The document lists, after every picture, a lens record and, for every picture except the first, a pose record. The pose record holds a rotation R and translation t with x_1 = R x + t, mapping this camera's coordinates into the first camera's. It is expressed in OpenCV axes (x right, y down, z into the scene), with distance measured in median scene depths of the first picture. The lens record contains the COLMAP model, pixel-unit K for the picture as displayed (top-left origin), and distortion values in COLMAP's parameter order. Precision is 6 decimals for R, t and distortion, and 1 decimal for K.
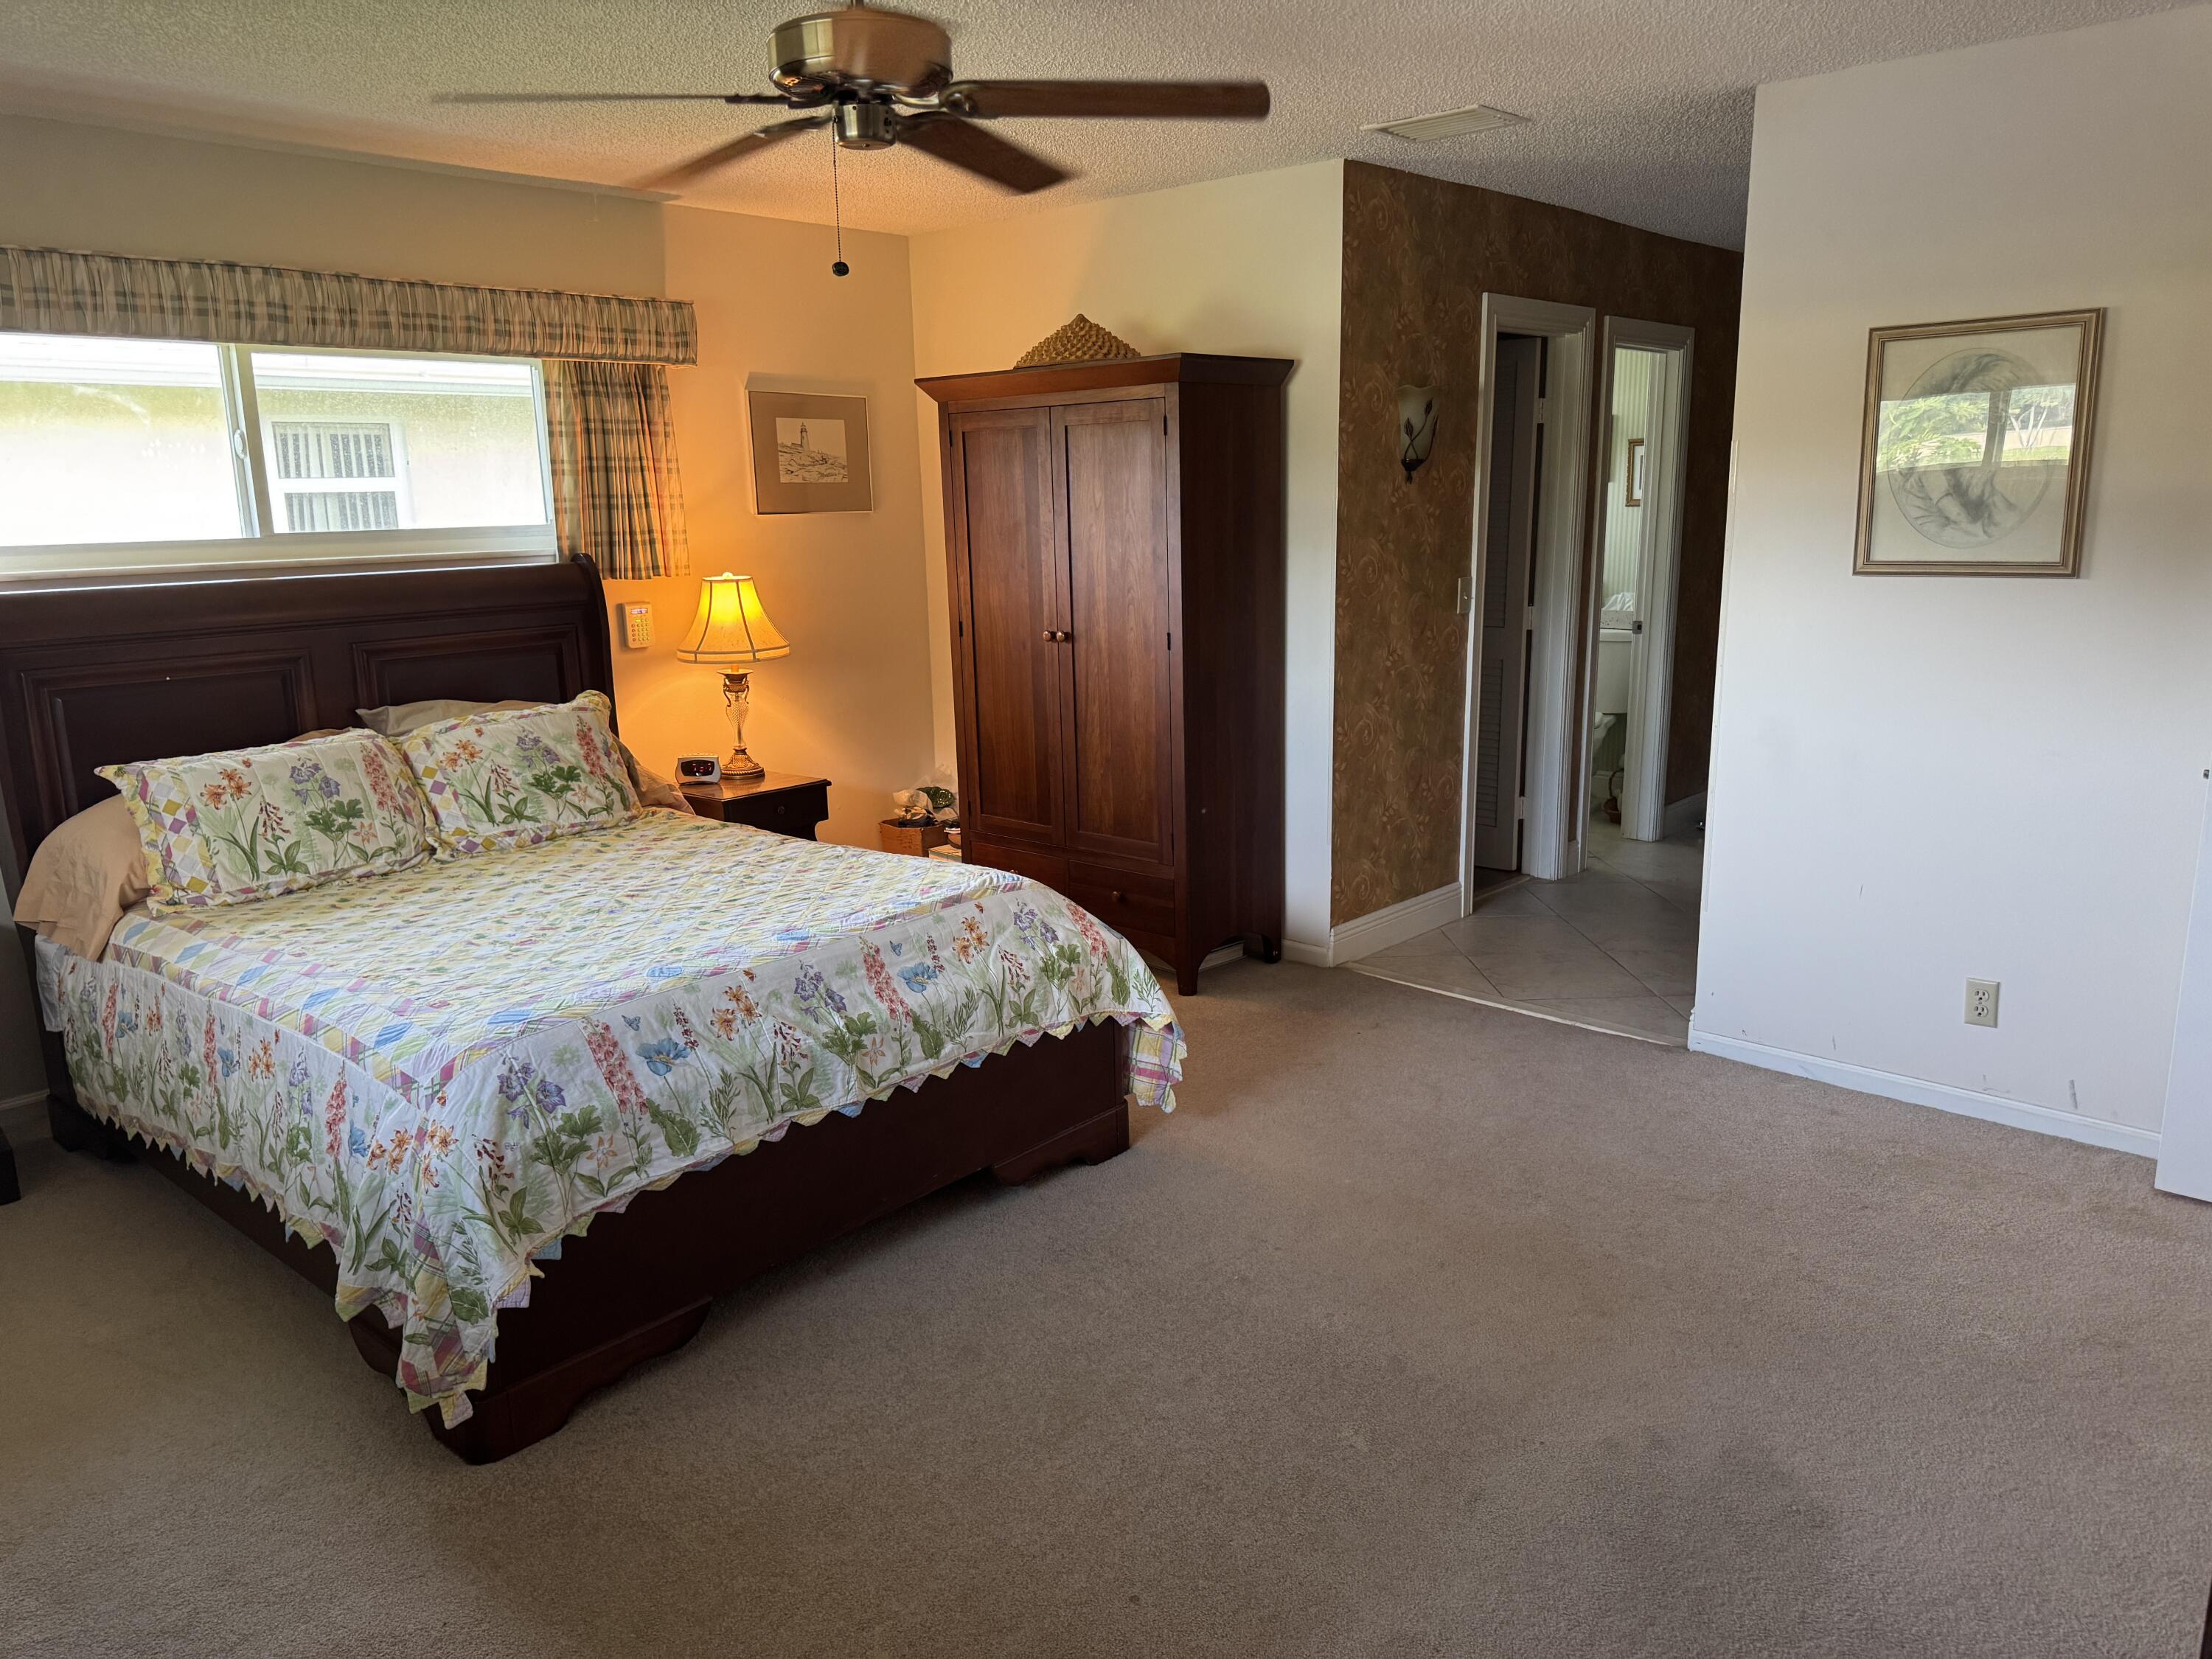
lens RADIAL K [[1564.6, 0, 1099.0], [0, 1564.6, 831.4], [0, 0, 1]] dist [0.032893, -0.033278]
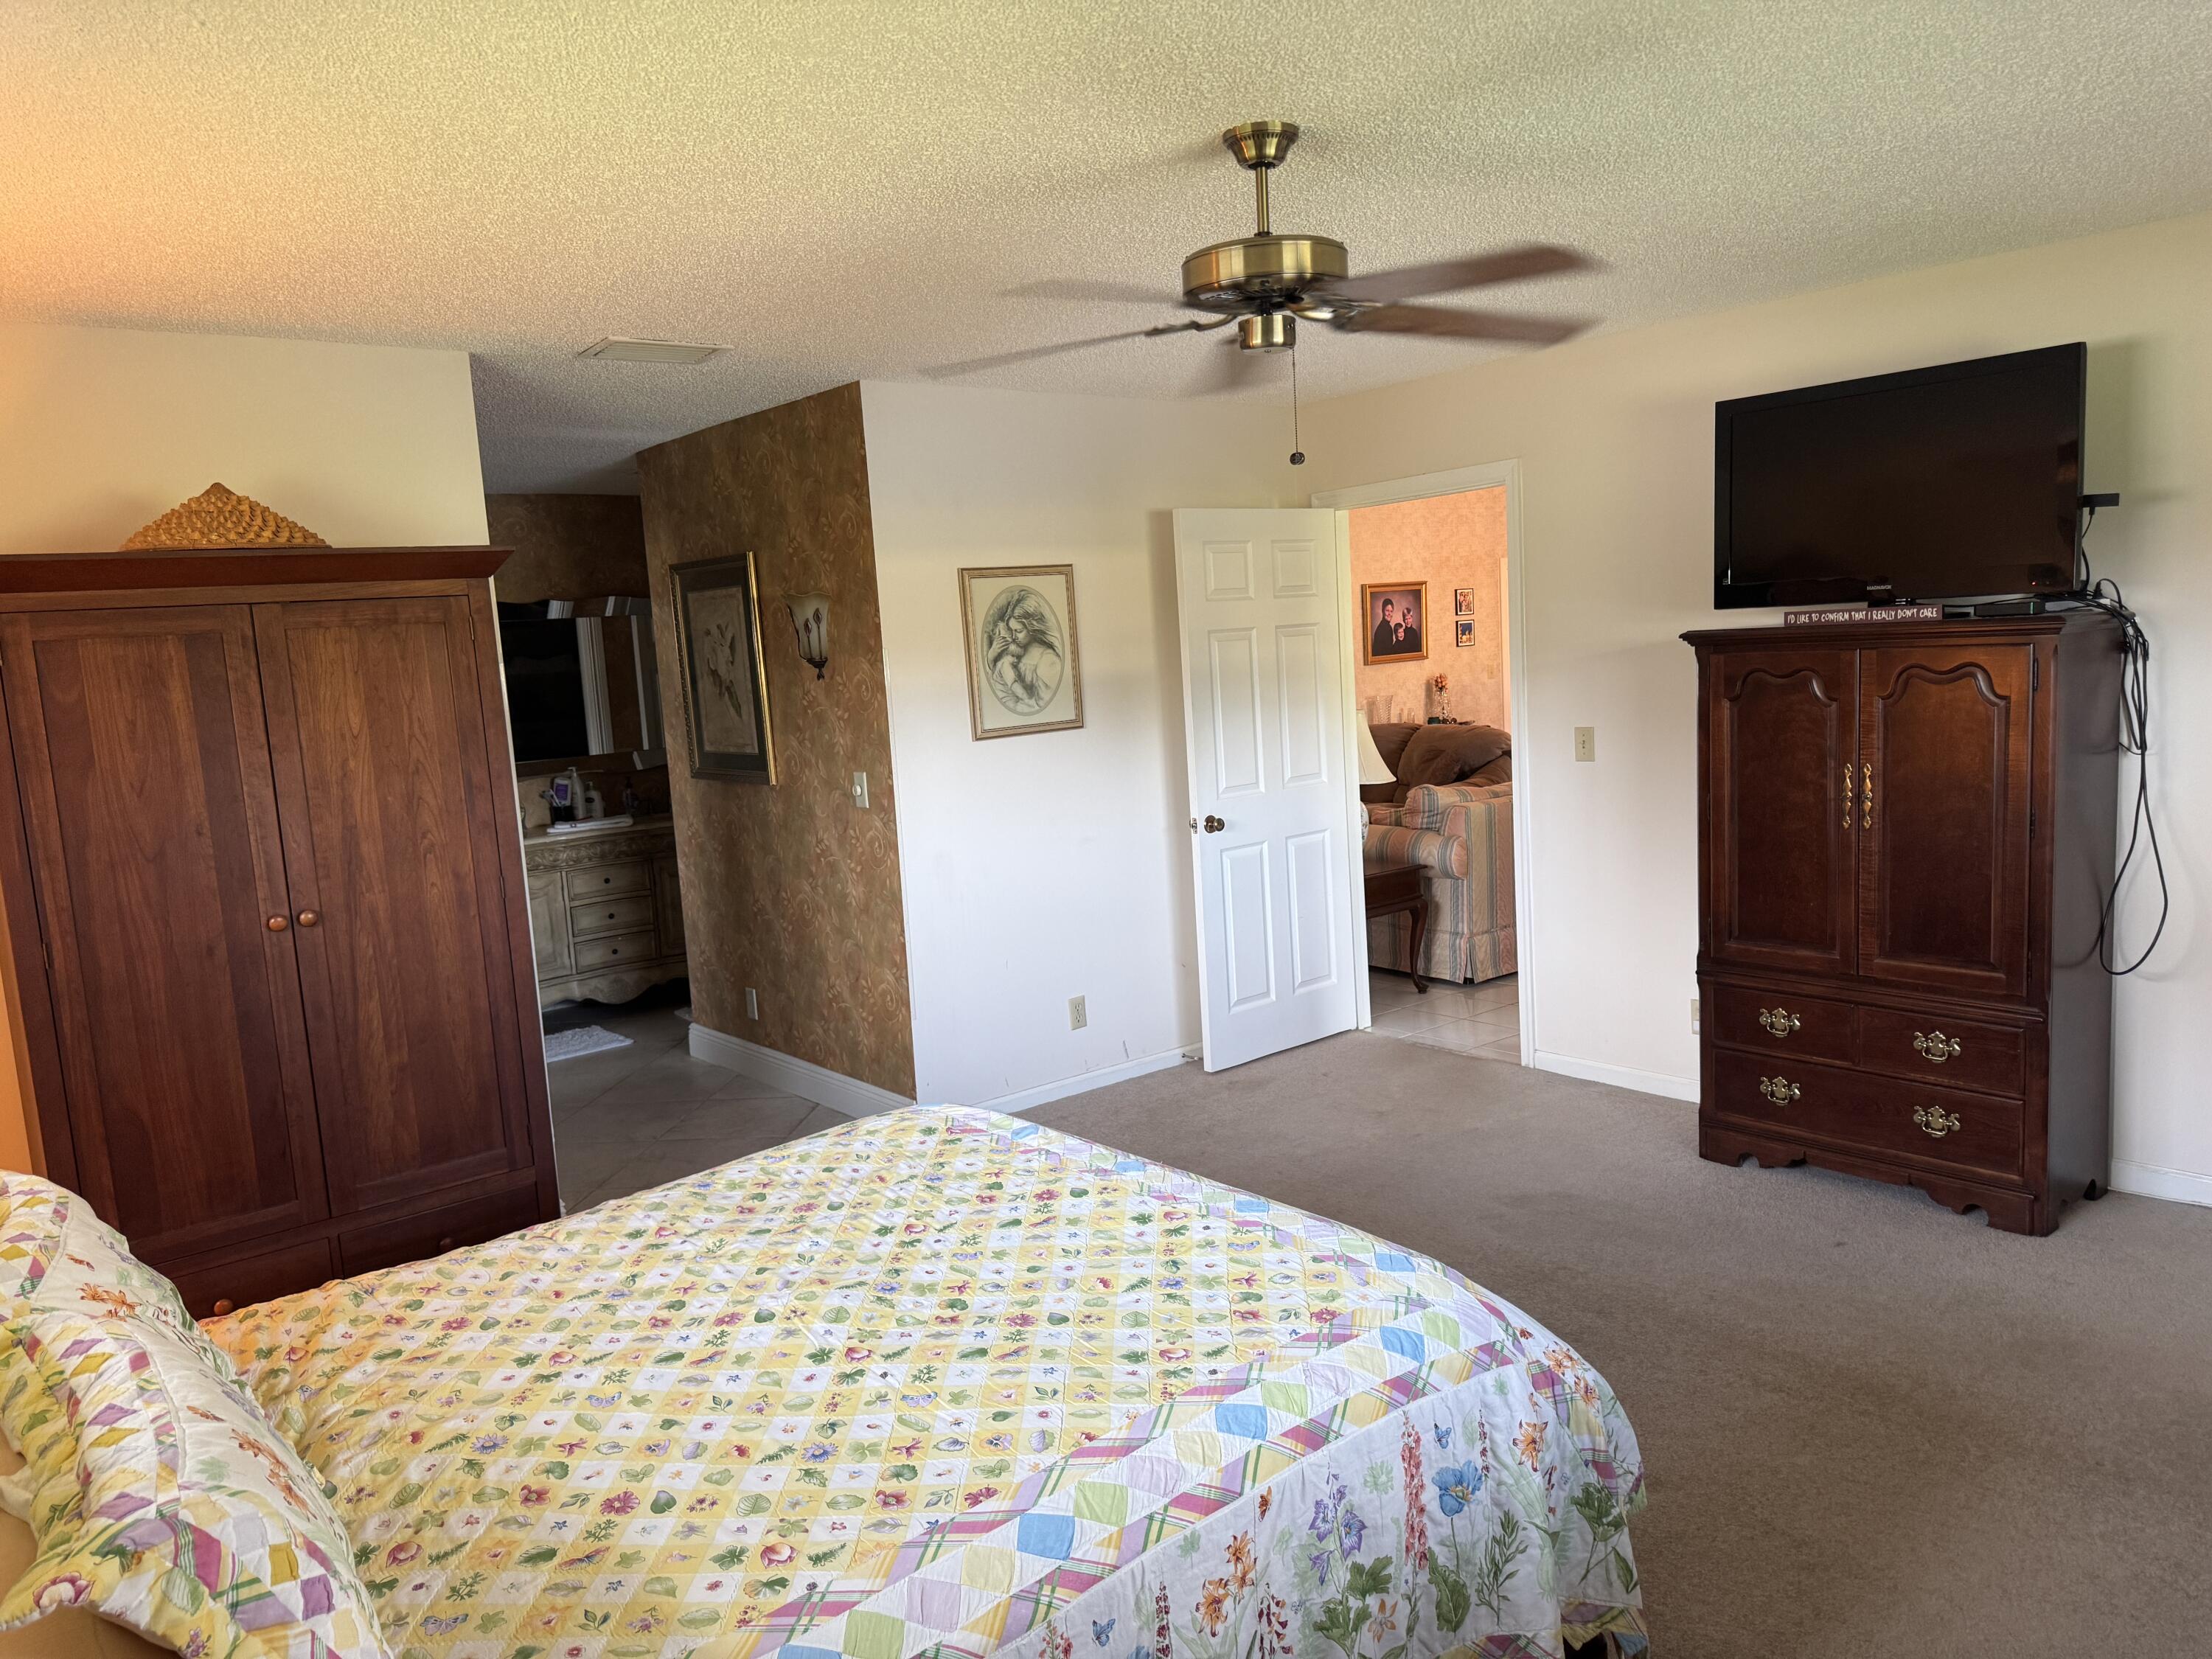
lens RADIAL K [[1564.6, 0, 1106.5], [0, 1564.6, 827.2], [0, 0, 1]] dist [0.032893, -0.033278]
pose [[0.146075, -0.104717, 0.983716, -0.837568], [0.267836, 0.961430, 0.062573, -0.140583], [-0.952327, 0.254334, 0.168488, 0.658371]]
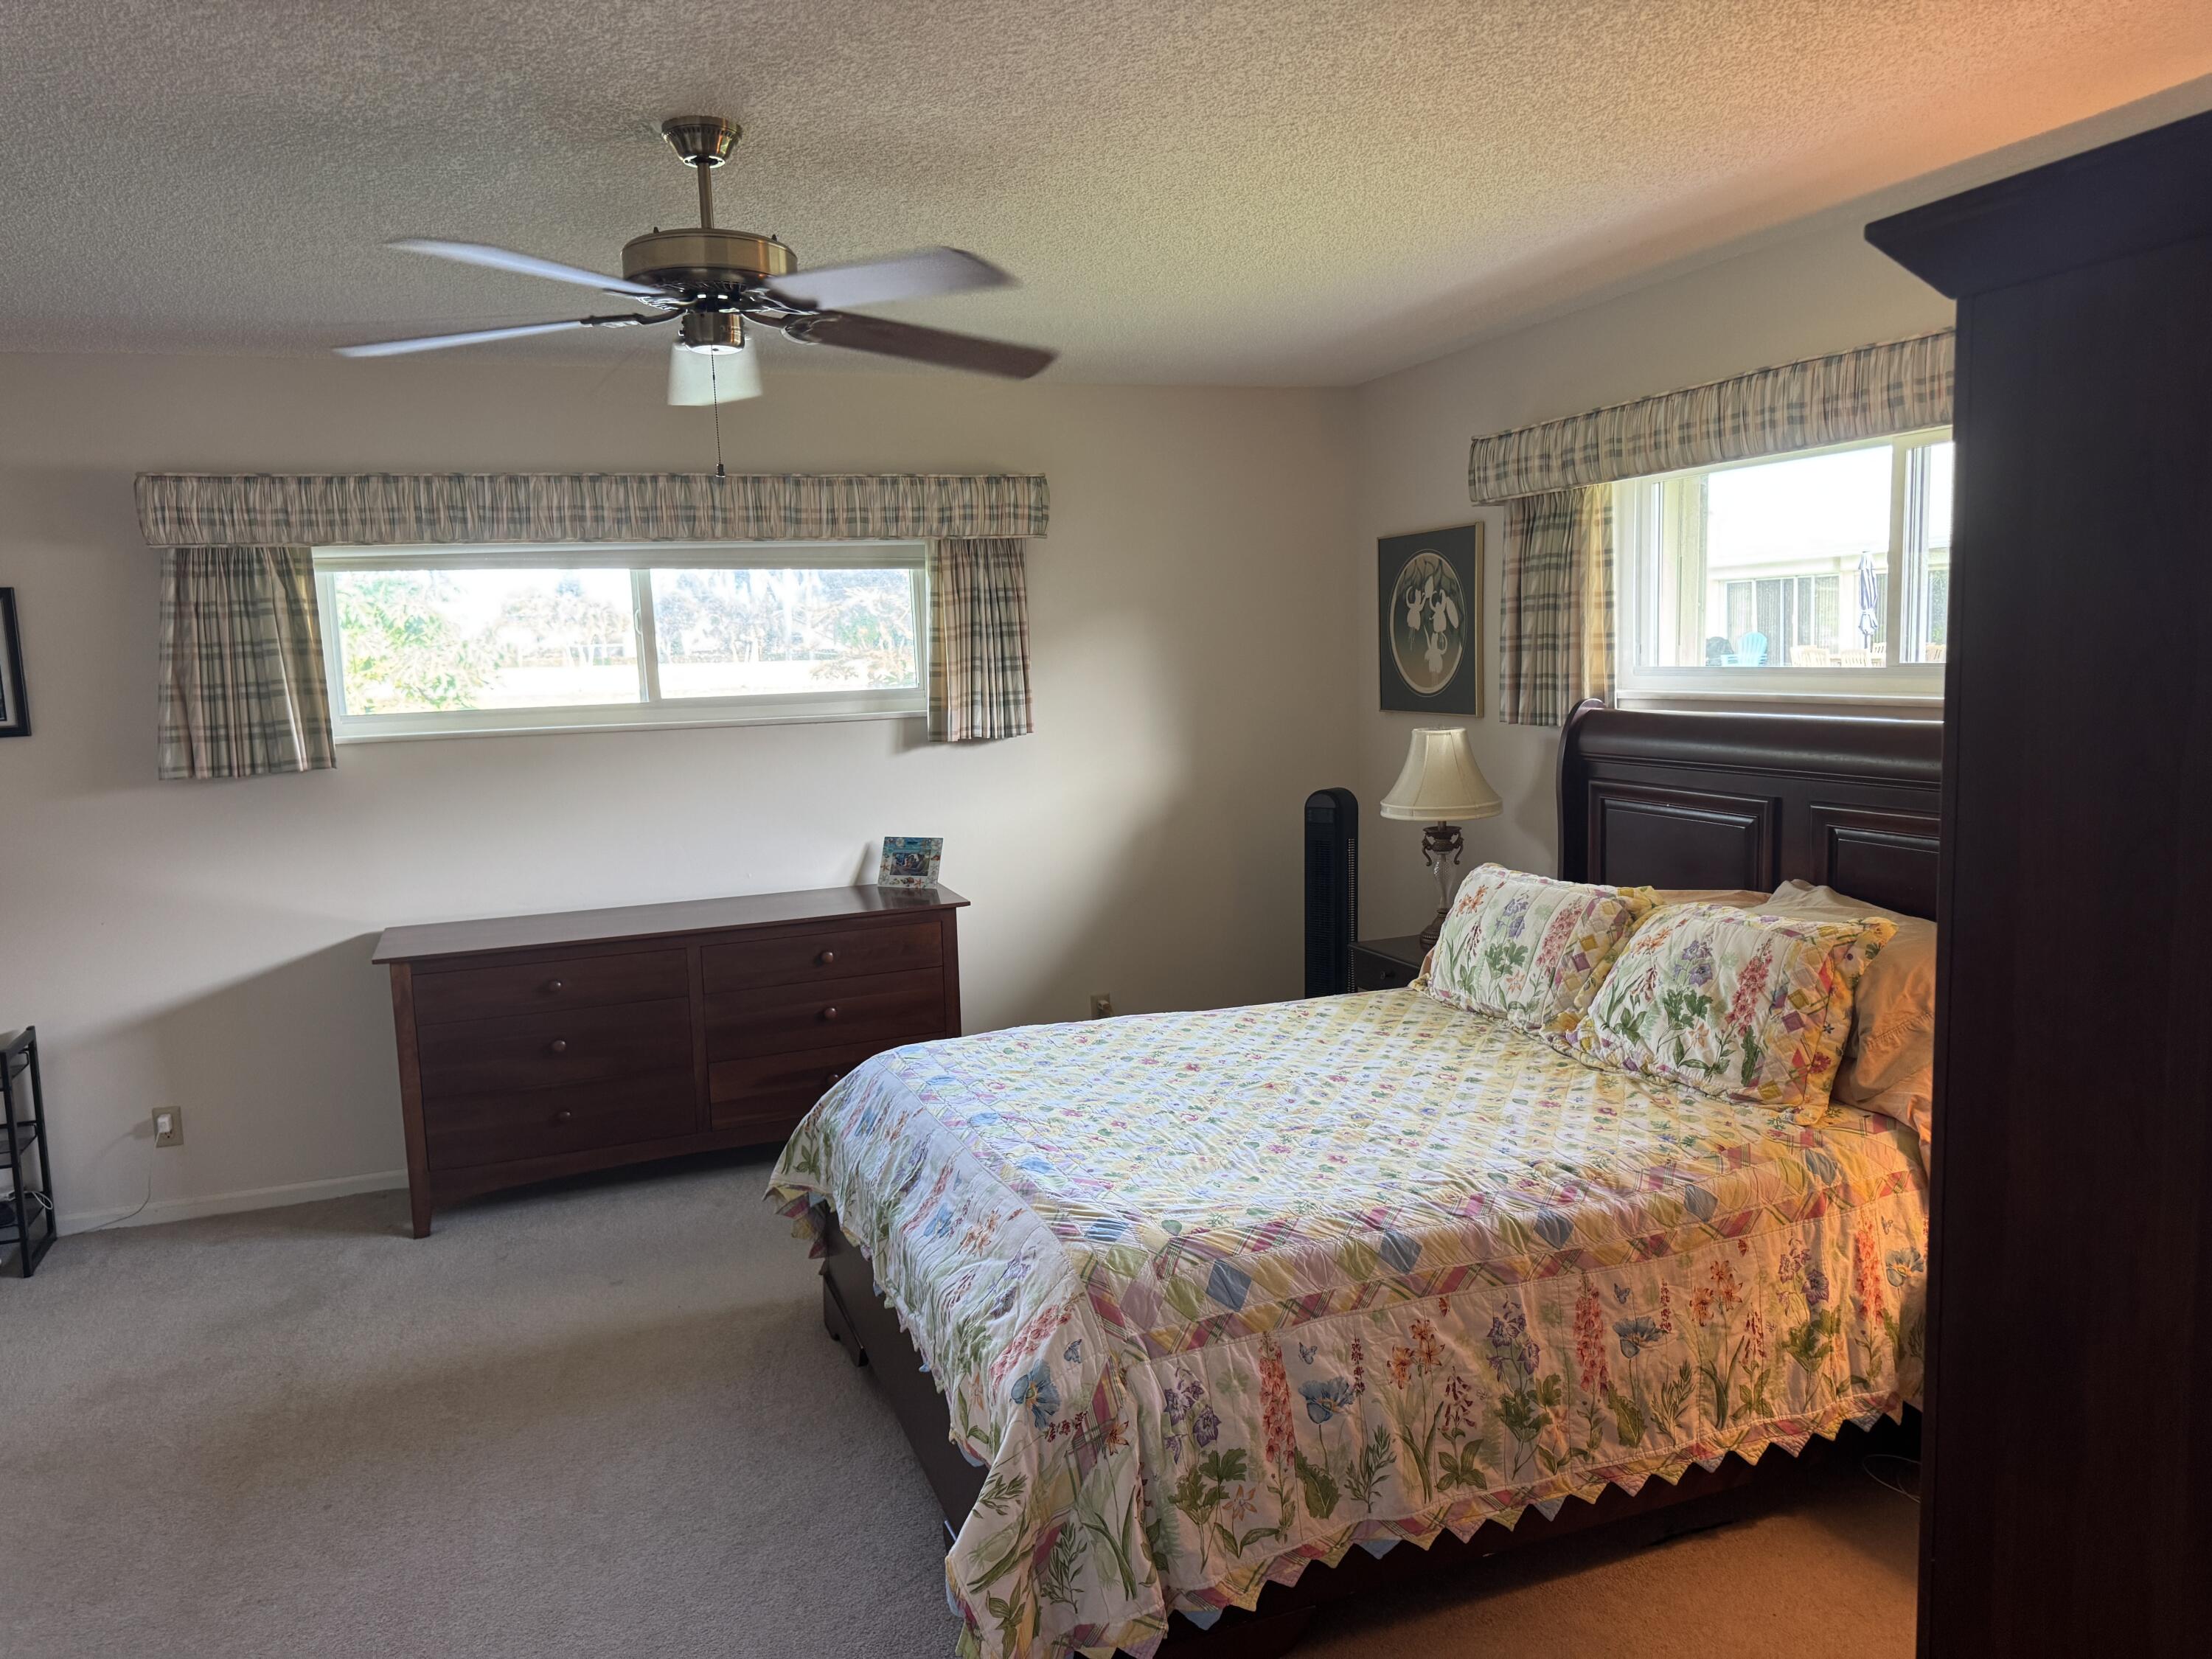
lens RADIAL K [[1564.6, 0, 1093.2], [0, 1564.6, 842.9], [0, 0, 1]] dist [0.032893, -0.033278]
pose [[-0.456642, 0.146010, -0.877587, 0.468029], [-0.152856, 0.958894, 0.239074, -0.265280], [0.876420, 0.243316, -0.415553, 1.138047]]
